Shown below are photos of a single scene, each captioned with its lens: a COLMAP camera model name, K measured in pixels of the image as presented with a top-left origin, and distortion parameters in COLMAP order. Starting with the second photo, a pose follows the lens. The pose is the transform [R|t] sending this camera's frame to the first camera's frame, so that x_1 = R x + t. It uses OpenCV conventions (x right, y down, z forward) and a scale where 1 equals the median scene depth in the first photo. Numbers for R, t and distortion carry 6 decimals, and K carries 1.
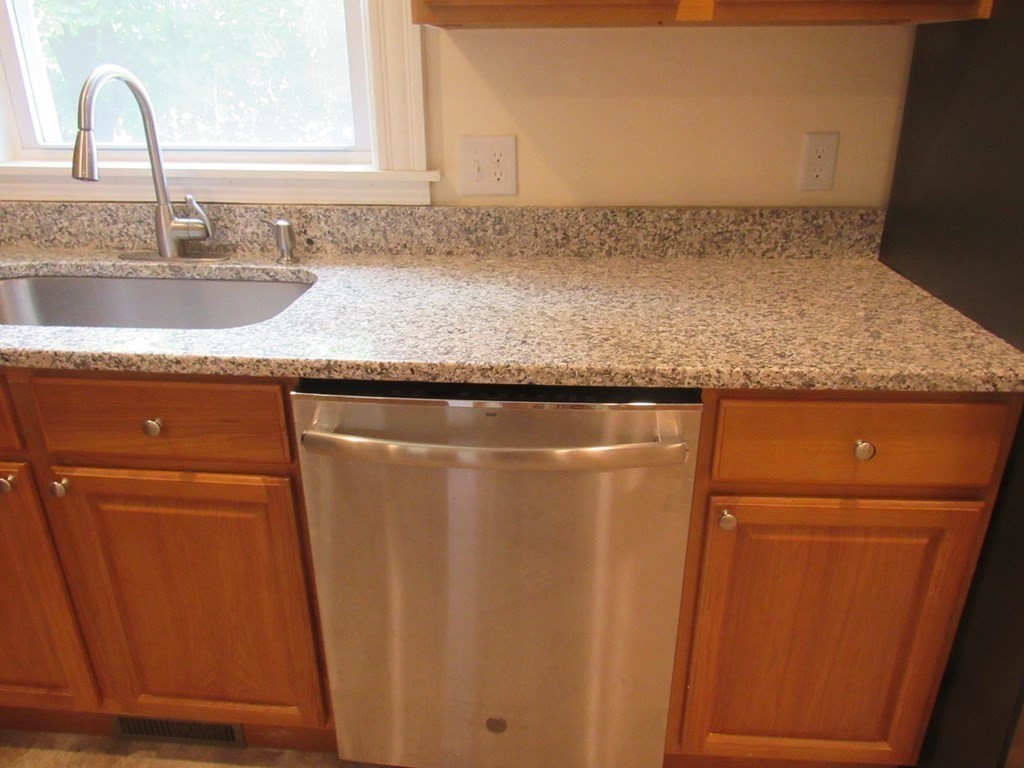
lens RADIAL K [[744.1, 0, 513.0], [0, 744.1, 383.9], [0, 0, 1]] dist [0.000140, -0.008202]
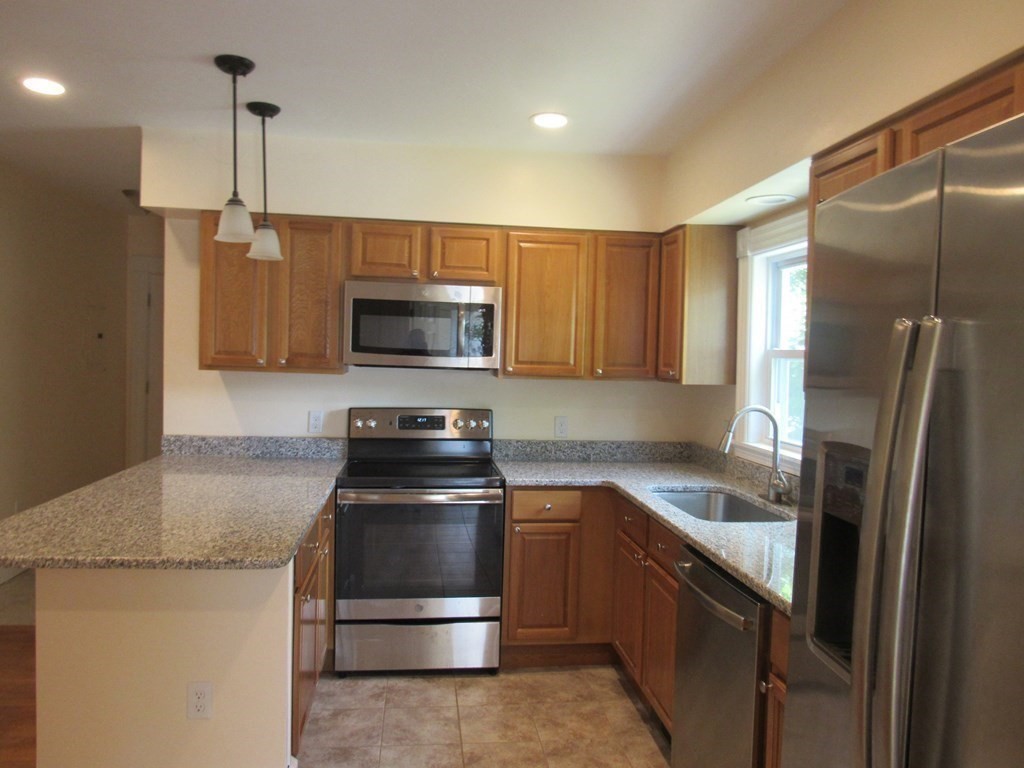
lens RADIAL K [[744.1, 0, 514.5], [0, 744.1, 384.7], [0, 0, 1]] dist [0.000140, -0.008202]
pose [[0.207280, 0.042425, -0.977361, 1.263615], [-0.397808, 0.916385, -0.044589, -0.098971], [0.893747, 0.398044, 0.206825, -0.082777]]
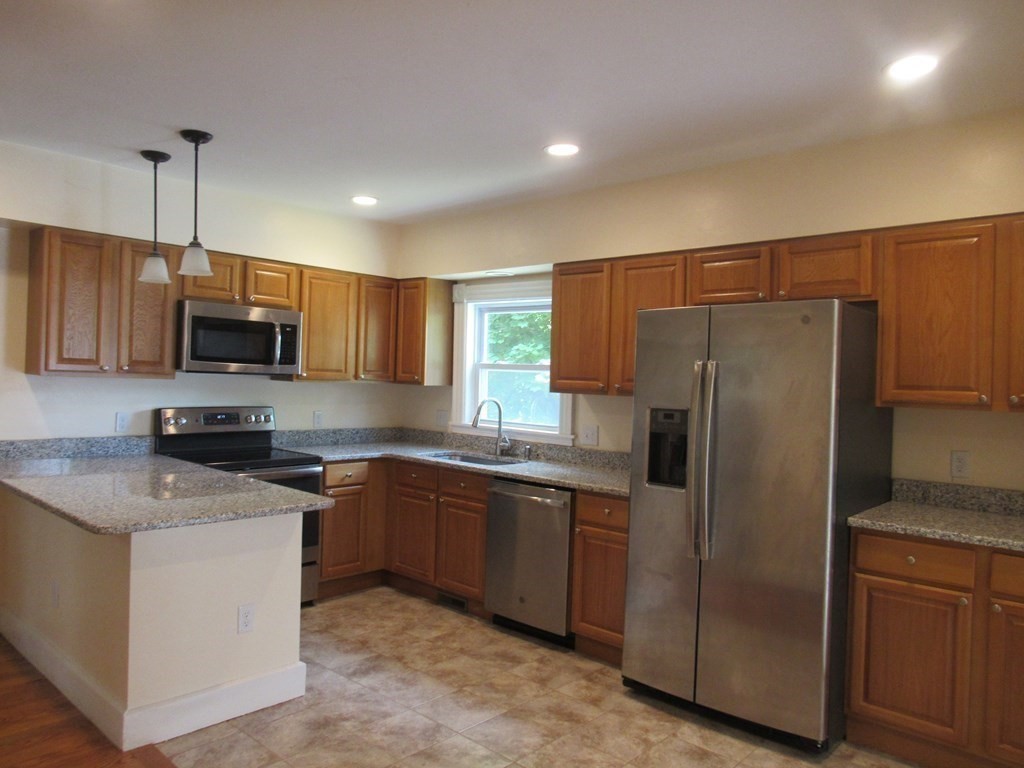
lens RADIAL K [[744.1, 0, 508.5], [0, 744.1, 382.7], [0, 0, 1]] dist [0.000140, -0.008202]
pose [[0.790726, 0.036503, -0.611080, 1.499373], [-0.267569, 0.918430, -0.291366, 0.456948], [0.550598, 0.393897, 0.735994, -1.415945]]
